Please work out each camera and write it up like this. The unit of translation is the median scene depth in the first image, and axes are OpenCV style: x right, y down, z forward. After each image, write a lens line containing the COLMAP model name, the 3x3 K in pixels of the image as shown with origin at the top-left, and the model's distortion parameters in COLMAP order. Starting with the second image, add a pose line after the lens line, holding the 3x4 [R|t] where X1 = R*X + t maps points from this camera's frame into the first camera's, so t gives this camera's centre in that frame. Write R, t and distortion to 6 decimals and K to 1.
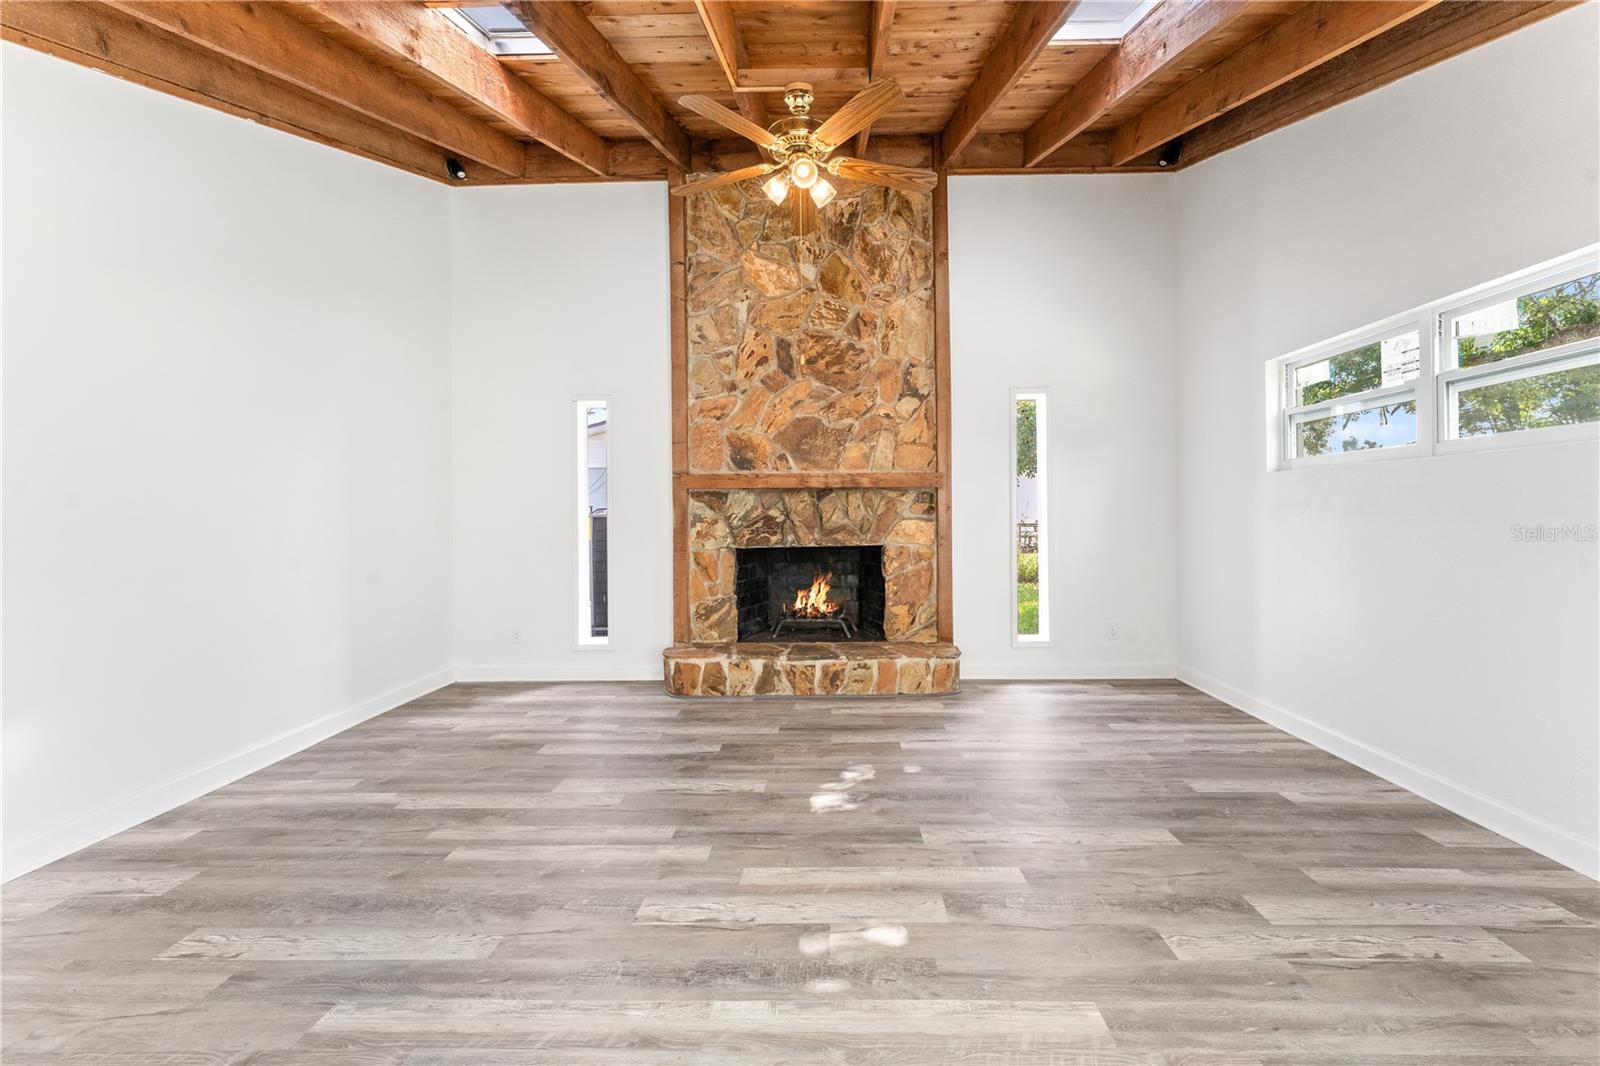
lens RADIAL K [[643.6, 0, 819.2], [0, 643.6, 515.4], [0, 0, 1]] dist [-0.001107, -0.001133]
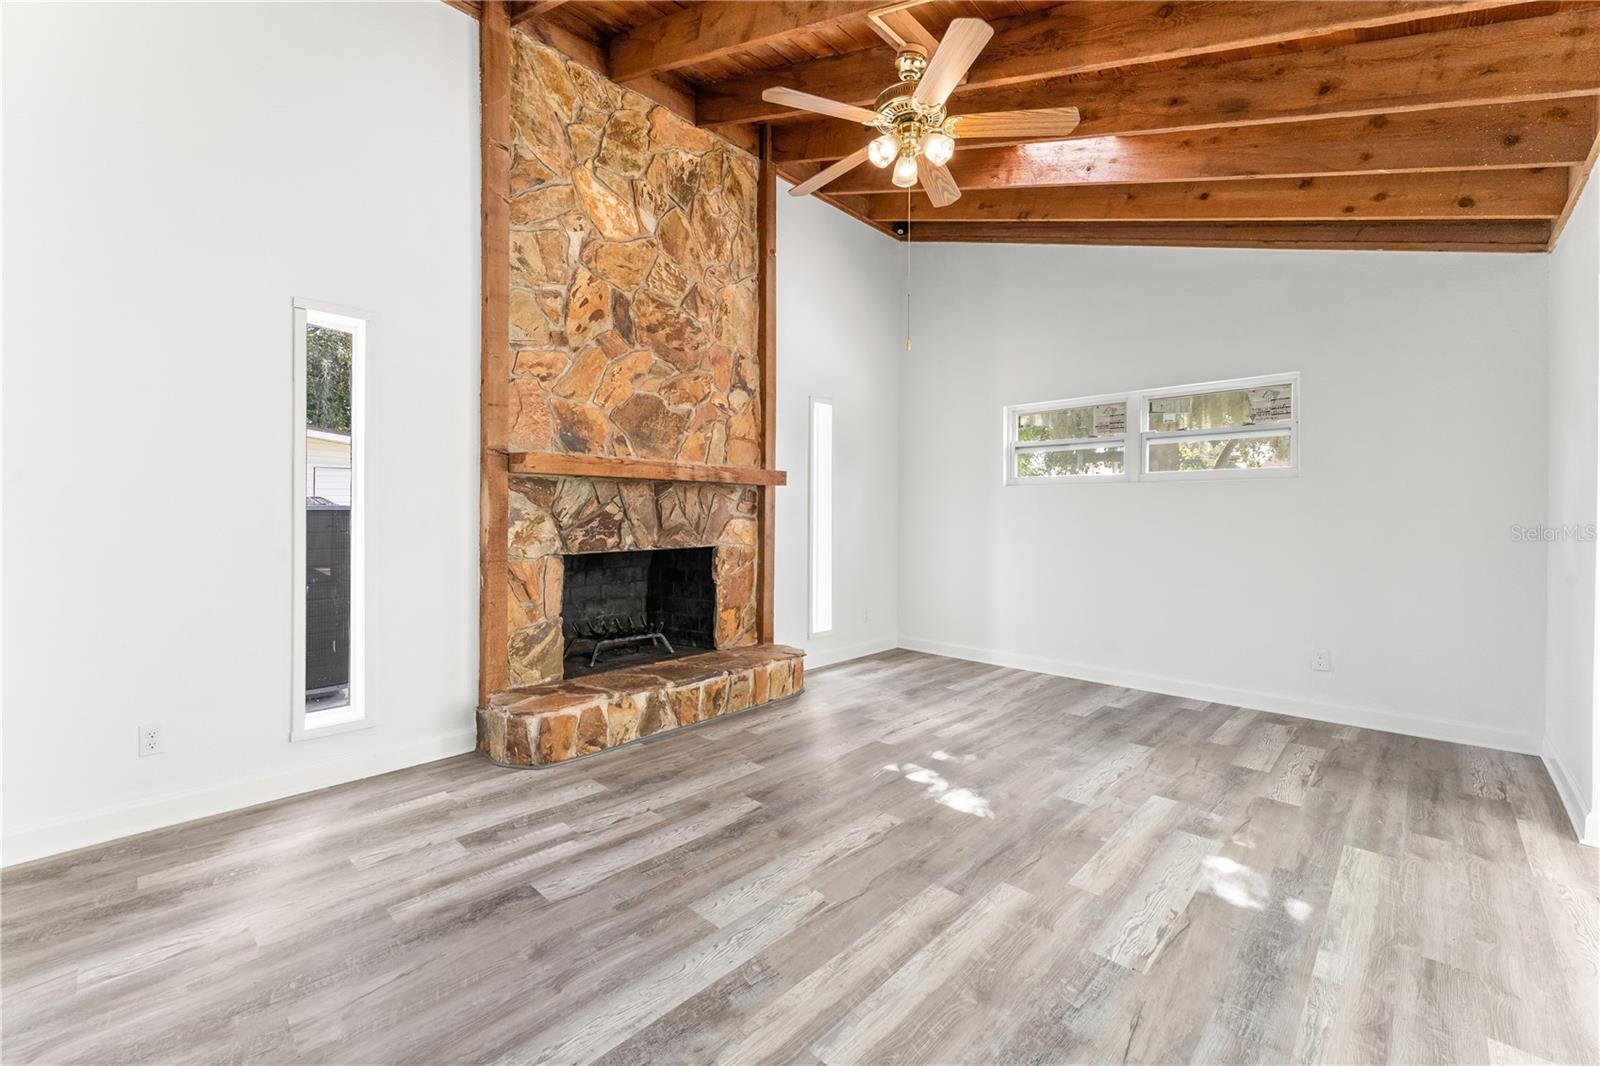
lens RADIAL K [[643.6, 0, 784.0], [0, 643.6, 518.2], [0, 0, 1]] dist [-0.001107, -0.001133]
pose [[0.696285, 0.008399, 0.717716, -0.632836], [-0.008639, 0.999957, -0.003320, 0.010793], [-0.717713, -0.003889, 0.696328, 0.373522]]
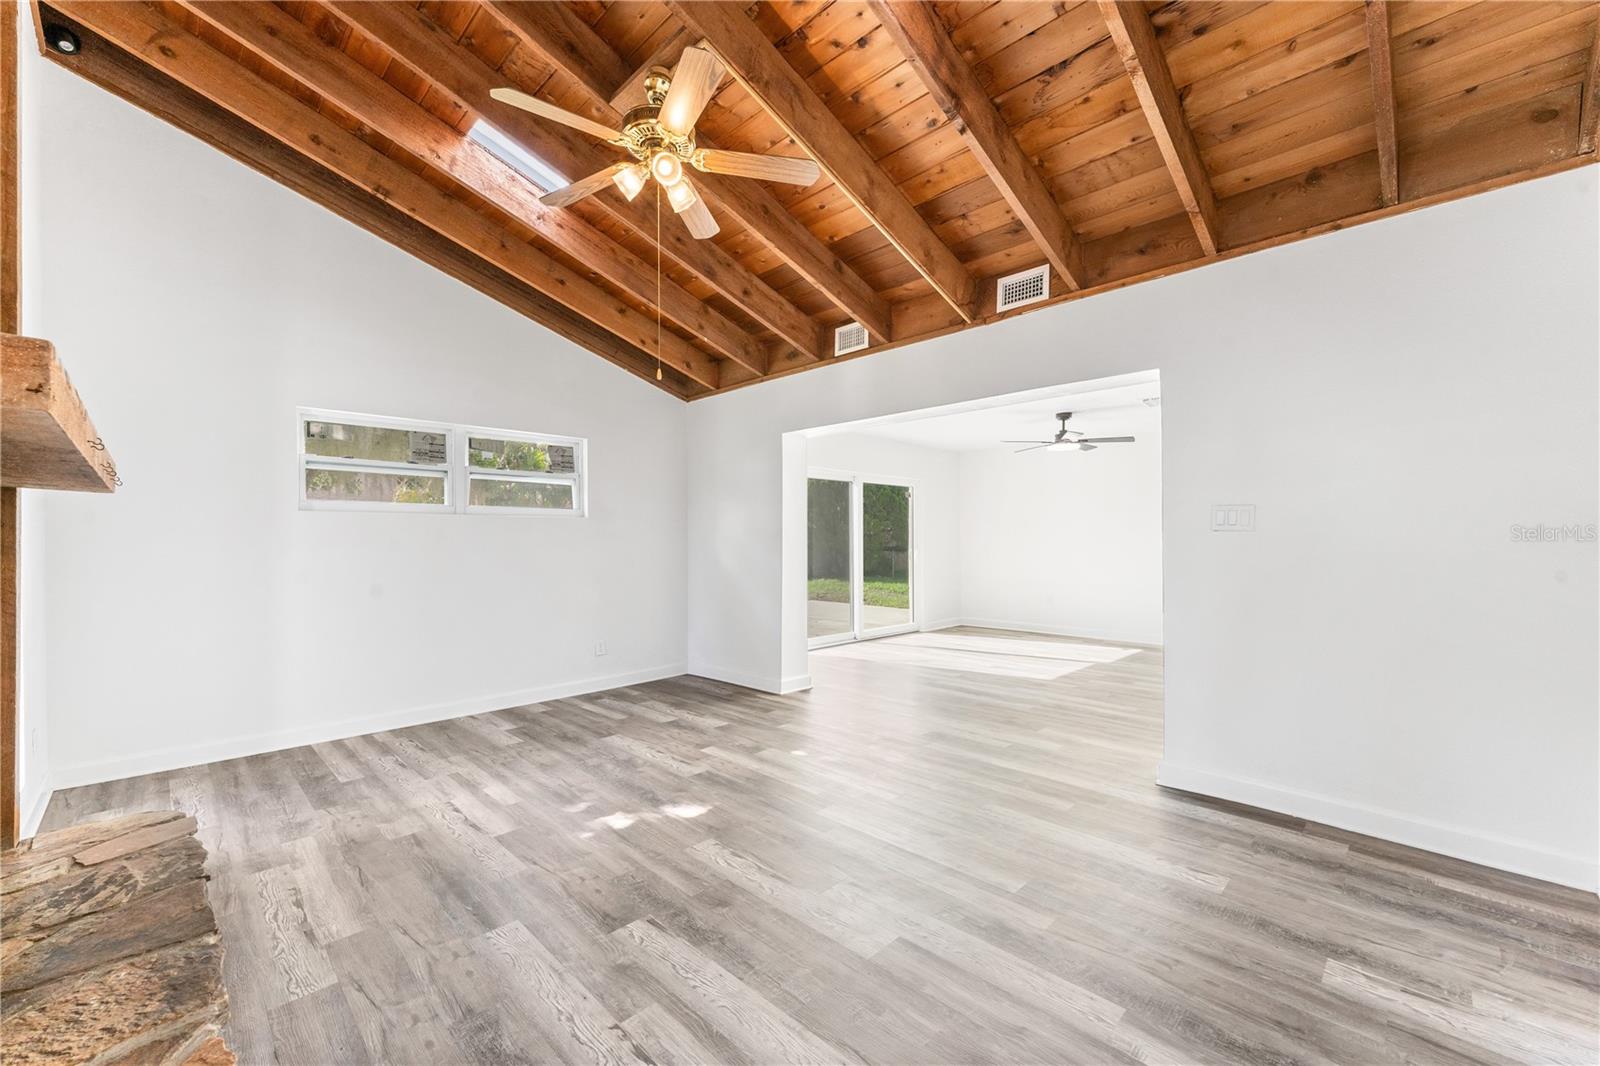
lens RADIAL K [[643.6, 0, 784.7], [0, 643.6, 530.3], [0, 0, 1]] dist [-0.001107, -0.001133]
pose [[-0.703710, 0.029668, 0.709868, -0.626260], [0.014680, 0.999522, -0.027221, 0.007282], [-0.710336, -0.008735, -0.703809, 1.183986]]
